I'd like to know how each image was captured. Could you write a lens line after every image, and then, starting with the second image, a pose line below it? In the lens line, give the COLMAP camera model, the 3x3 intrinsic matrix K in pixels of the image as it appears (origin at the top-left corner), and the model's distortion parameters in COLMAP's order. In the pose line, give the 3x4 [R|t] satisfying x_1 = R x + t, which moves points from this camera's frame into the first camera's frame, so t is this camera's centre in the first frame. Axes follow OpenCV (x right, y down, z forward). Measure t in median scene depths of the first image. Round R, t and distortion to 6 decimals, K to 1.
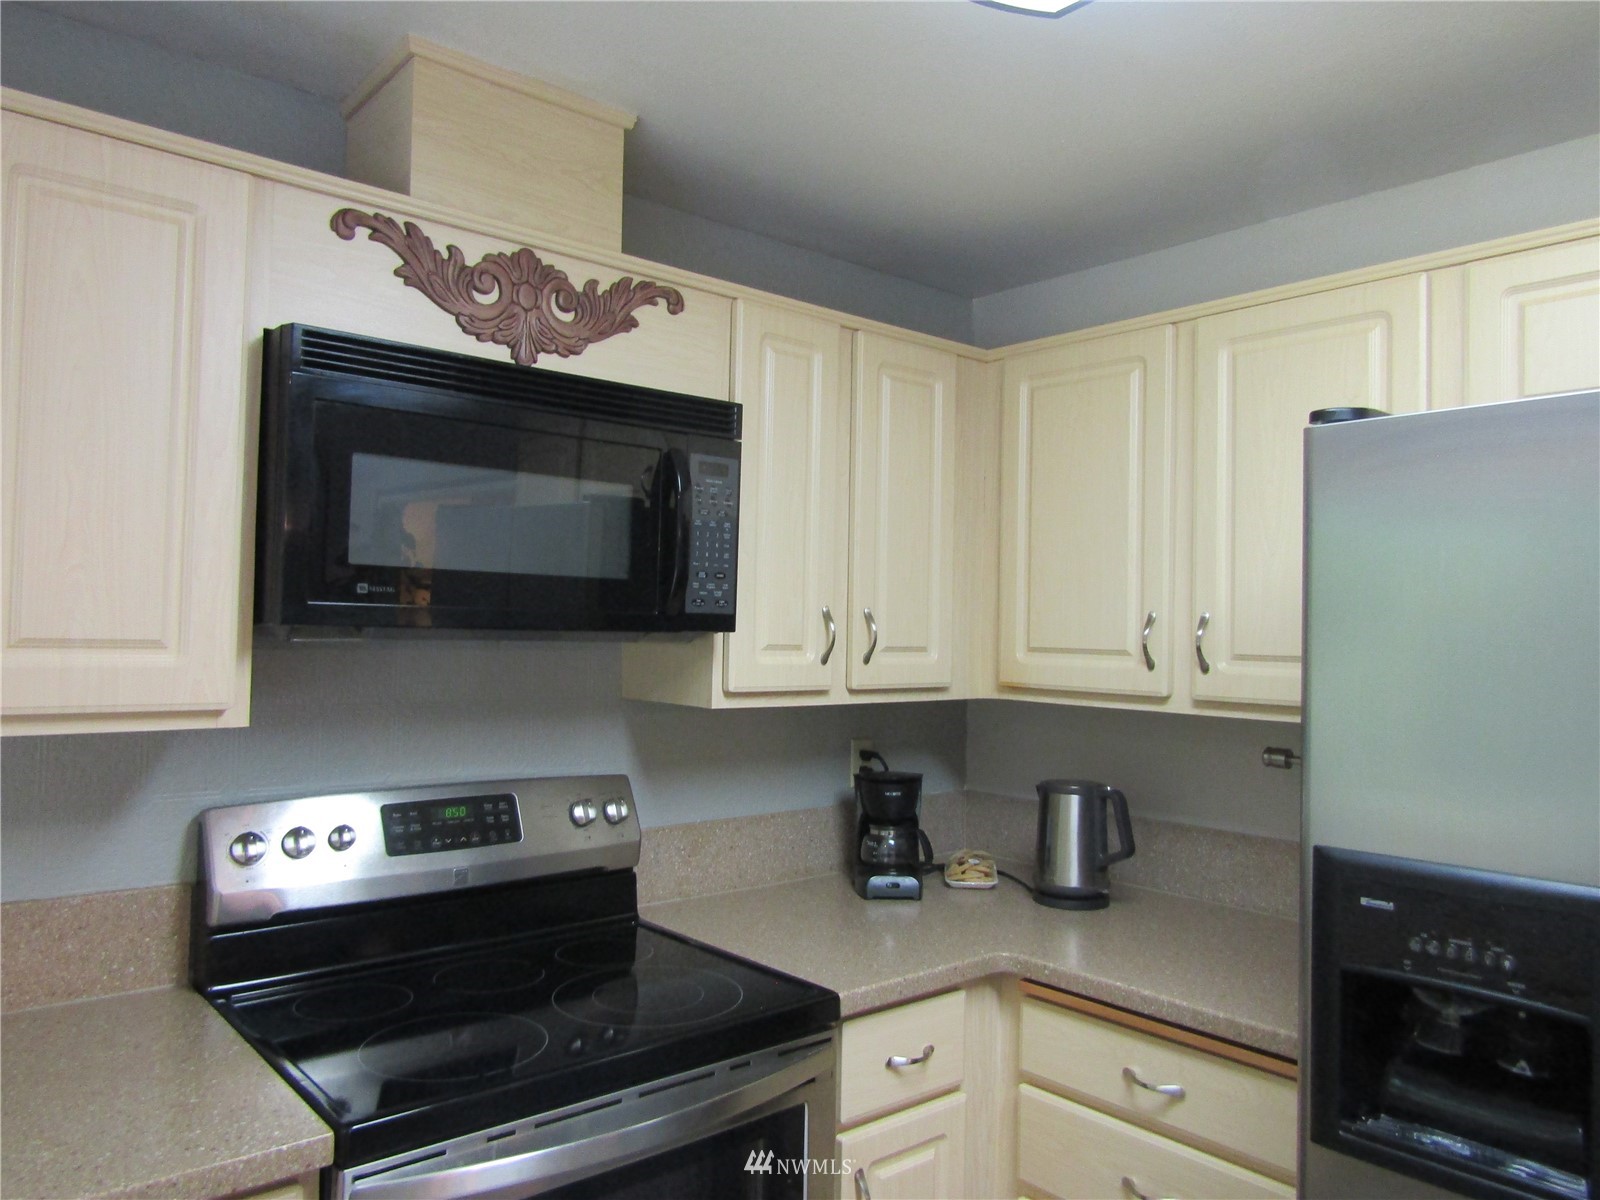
lens RADIAL K [[1111.8, 0, 800.0], [0, 1111.8, 600.0], [0, 0, 1]] dist [-0.012619, -0.003152]
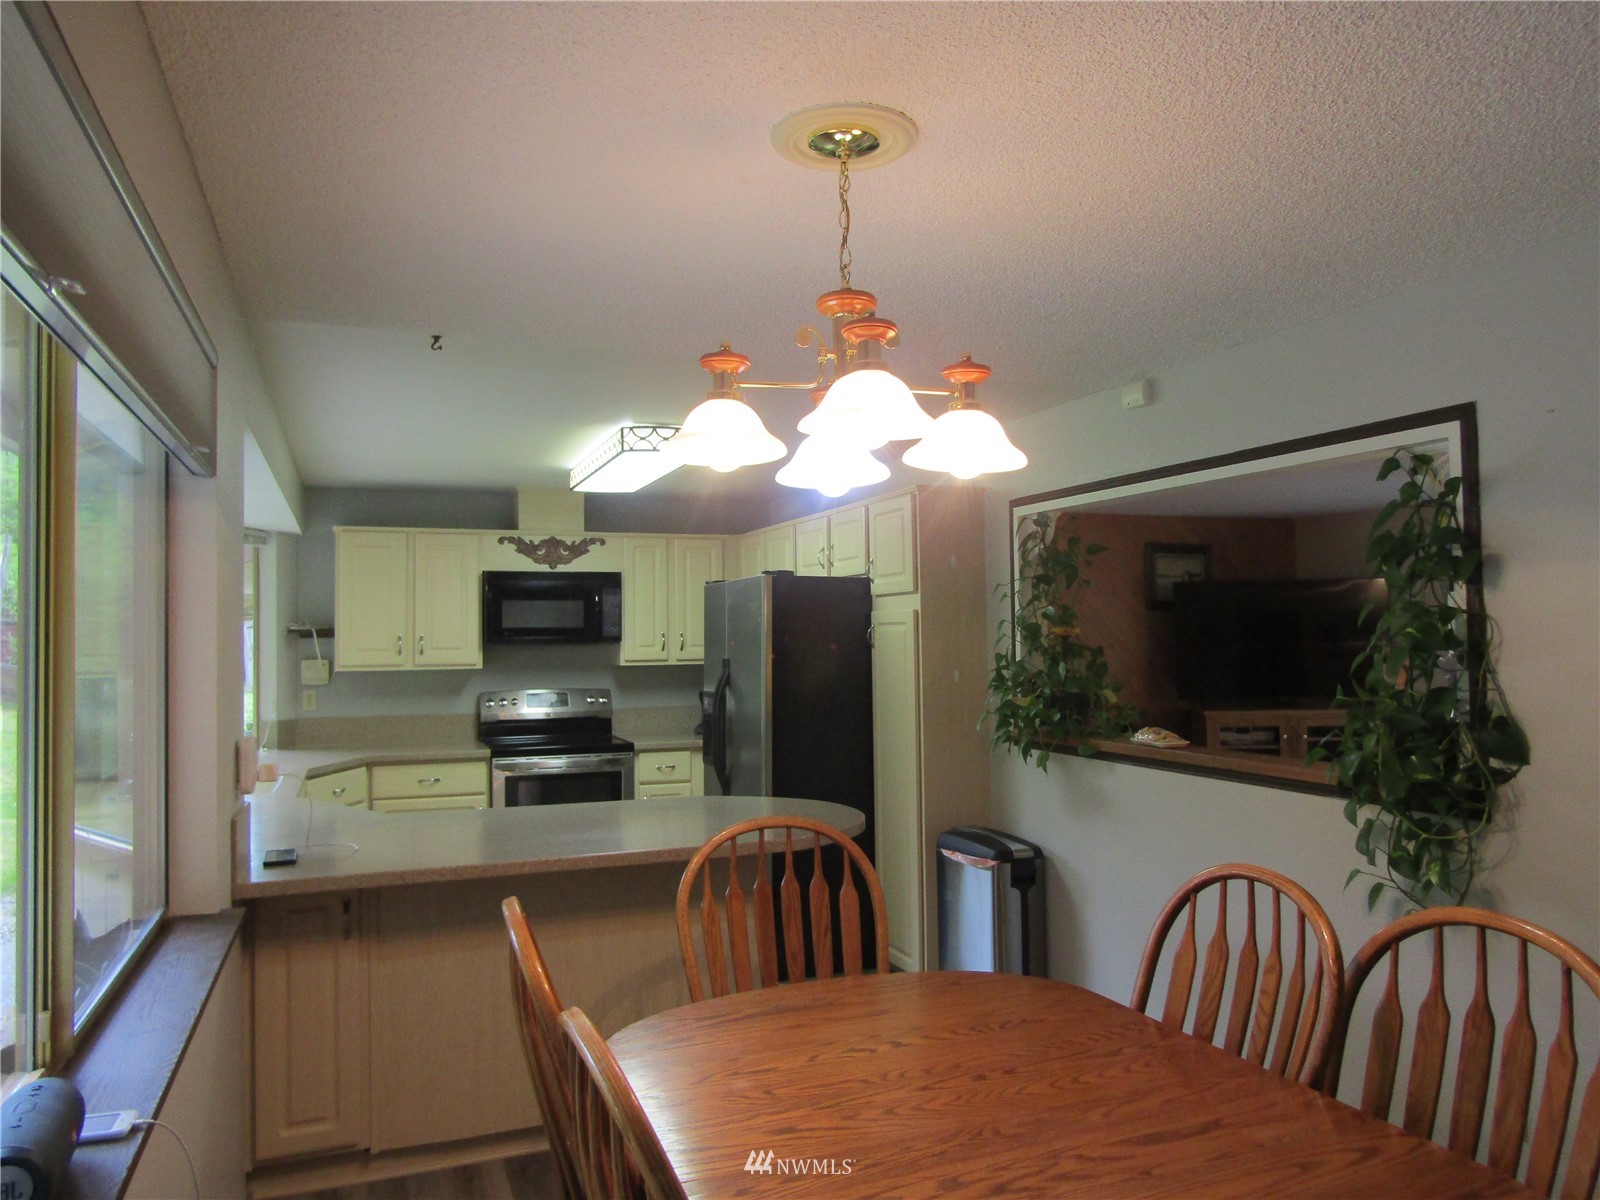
lens RADIAL K [[1137.3, 0, 800.0], [0, 1137.3, 600.0], [0, 0, 1]] dist [-0.007718, -0.000480]
pose [[0.942101, -0.037087, -0.333272, 1.718427], [0.035938, 0.999308, -0.009613, -0.047968], [0.333398, -0.002920, 0.942782, -2.188156]]
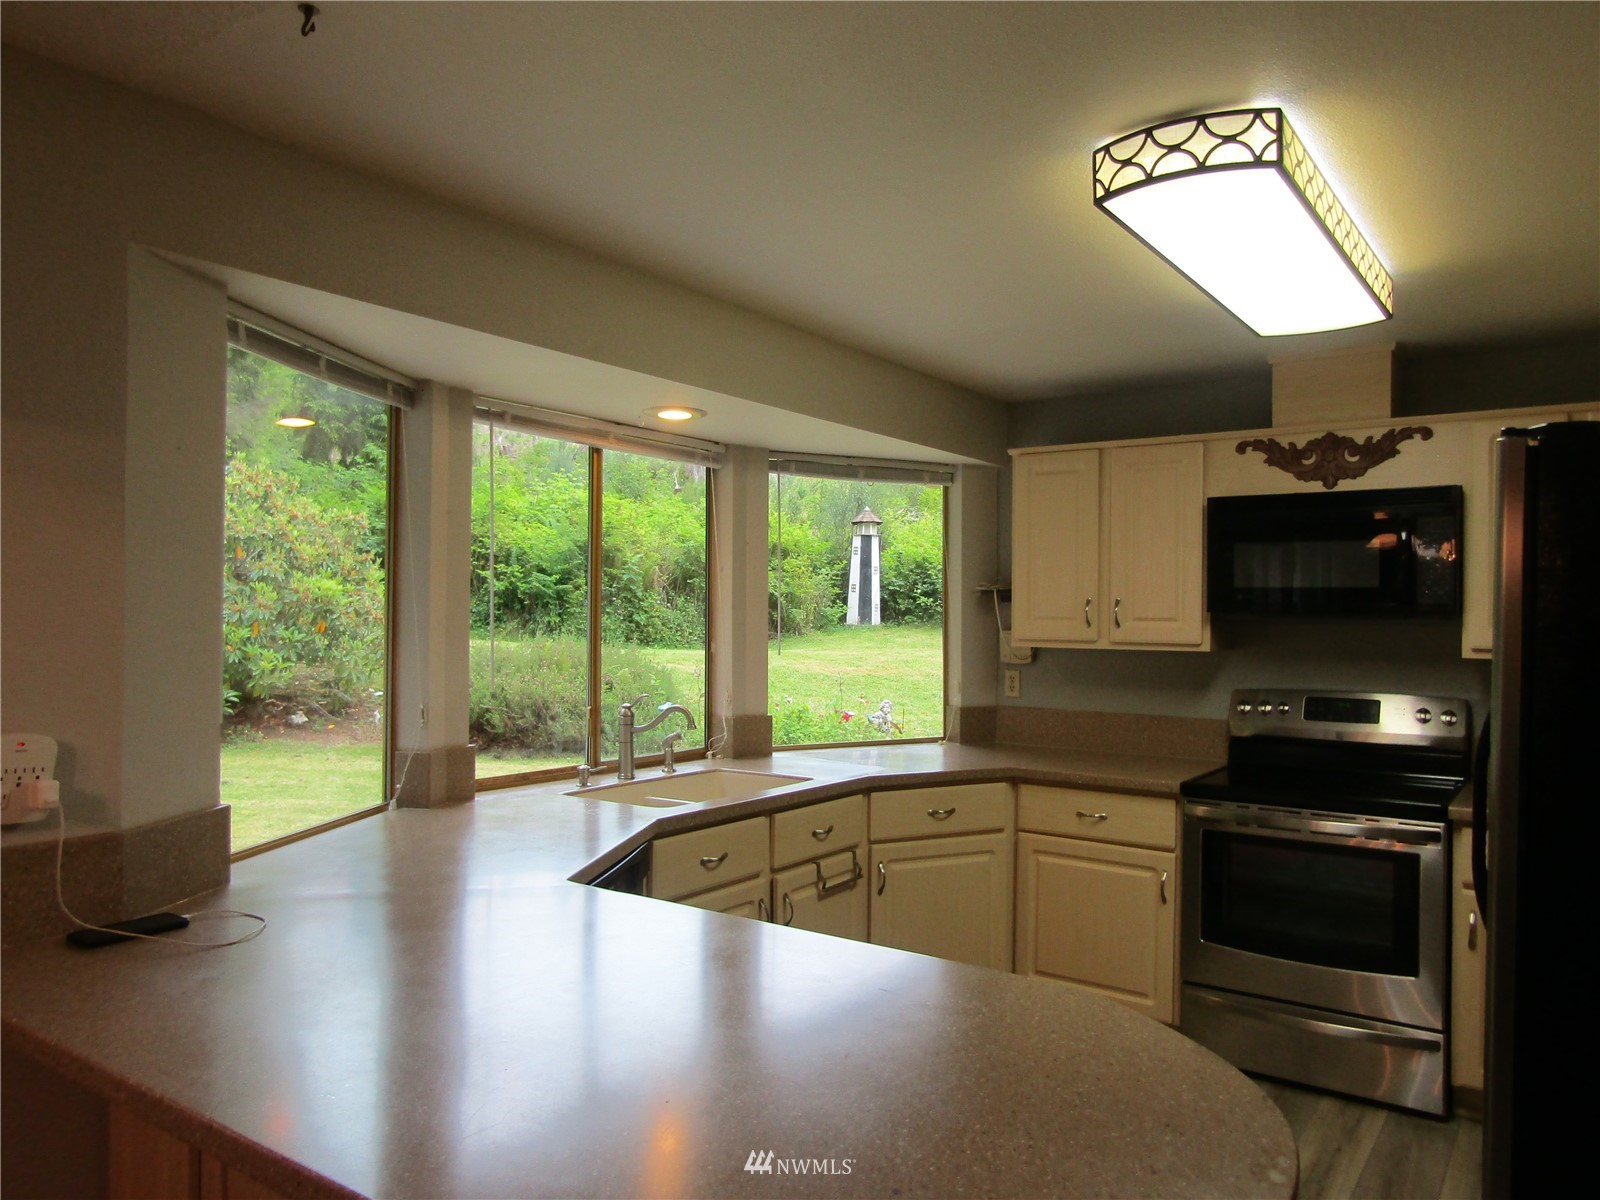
lens RADIAL K [[1111.8, 0, 800.0], [0, 1111.8, 600.0], [0, 0, 1]] dist [-0.012619, -0.003152]
pose [[0.254520, -0.028263, -0.966654, 1.520323], [0.020716, 0.999503, -0.023769, 0.030027], [0.966846, -0.013975, 0.254979, -0.511188]]
